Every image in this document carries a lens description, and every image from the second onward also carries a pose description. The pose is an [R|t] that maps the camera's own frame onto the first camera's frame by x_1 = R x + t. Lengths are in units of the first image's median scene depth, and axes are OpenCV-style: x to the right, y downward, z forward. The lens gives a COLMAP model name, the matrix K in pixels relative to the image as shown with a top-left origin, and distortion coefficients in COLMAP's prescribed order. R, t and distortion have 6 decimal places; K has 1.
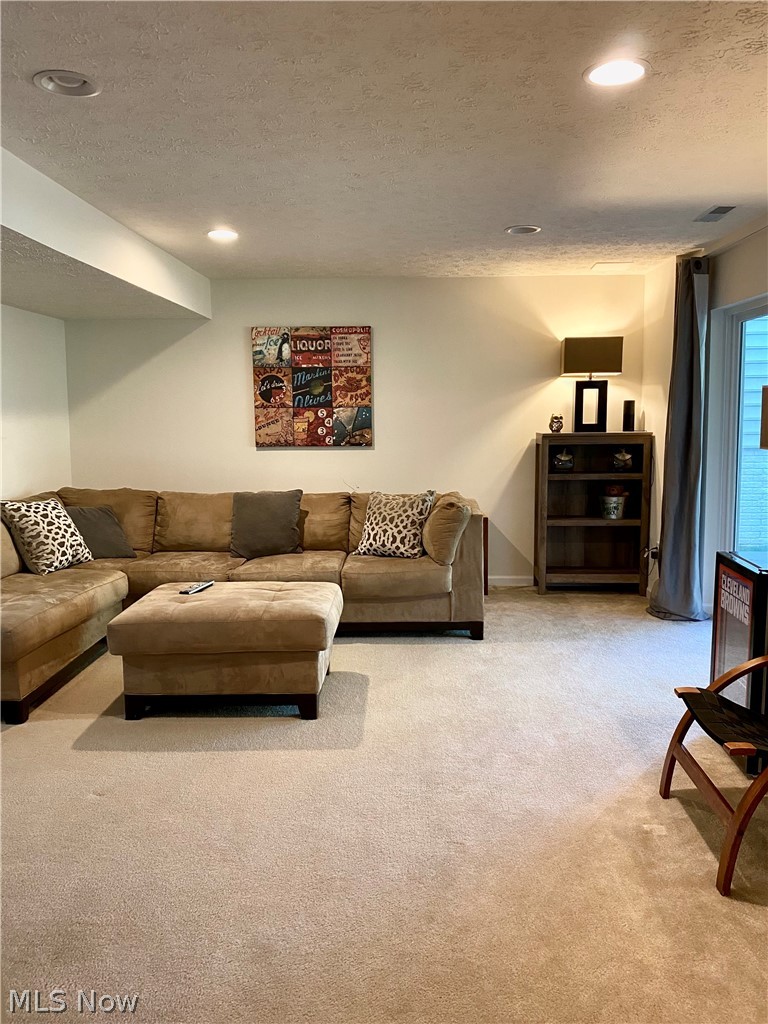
lens RADIAL K [[782.8, 0, 392.7], [0, 782.8, 513.5], [0, 0, 1]] dist [0.041978, -0.049506]
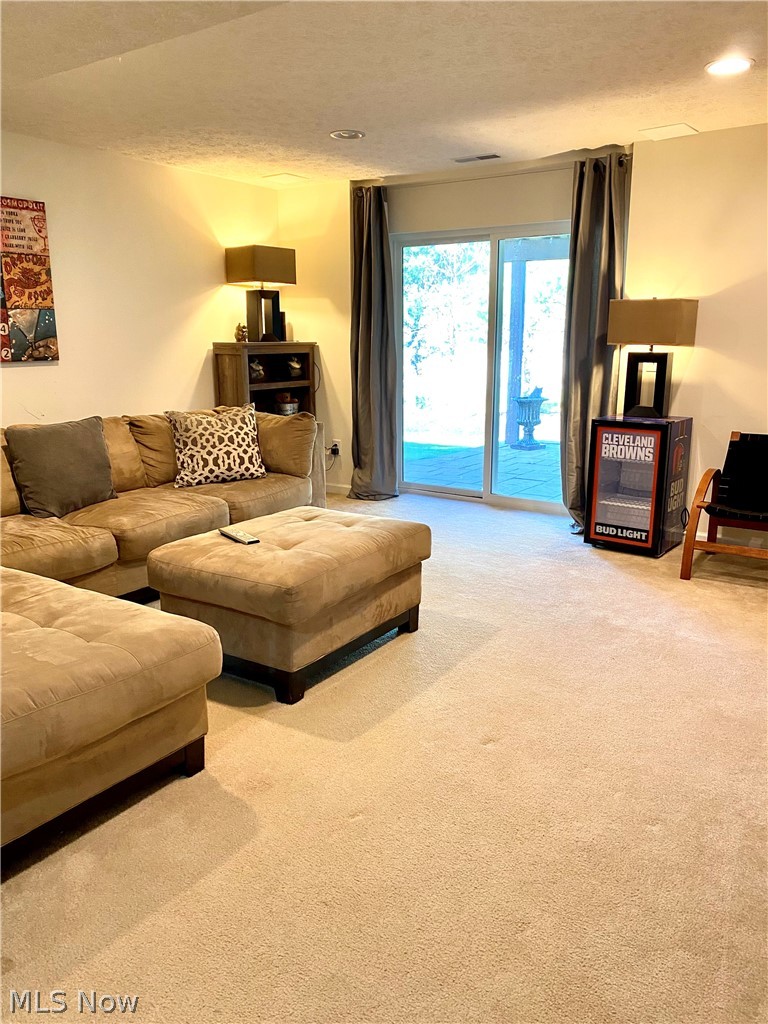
lens RADIAL K [[782.8, 0, 392.3], [0, 782.8, 515.4], [0, 0, 1]] dist [0.041978, -0.049506]
pose [[0.538076, -0.185414, 0.822251, -0.536907], [0.099066, 0.982656, 0.156756, -0.023960], [-0.837055, -0.002889, 0.547112, 0.287157]]
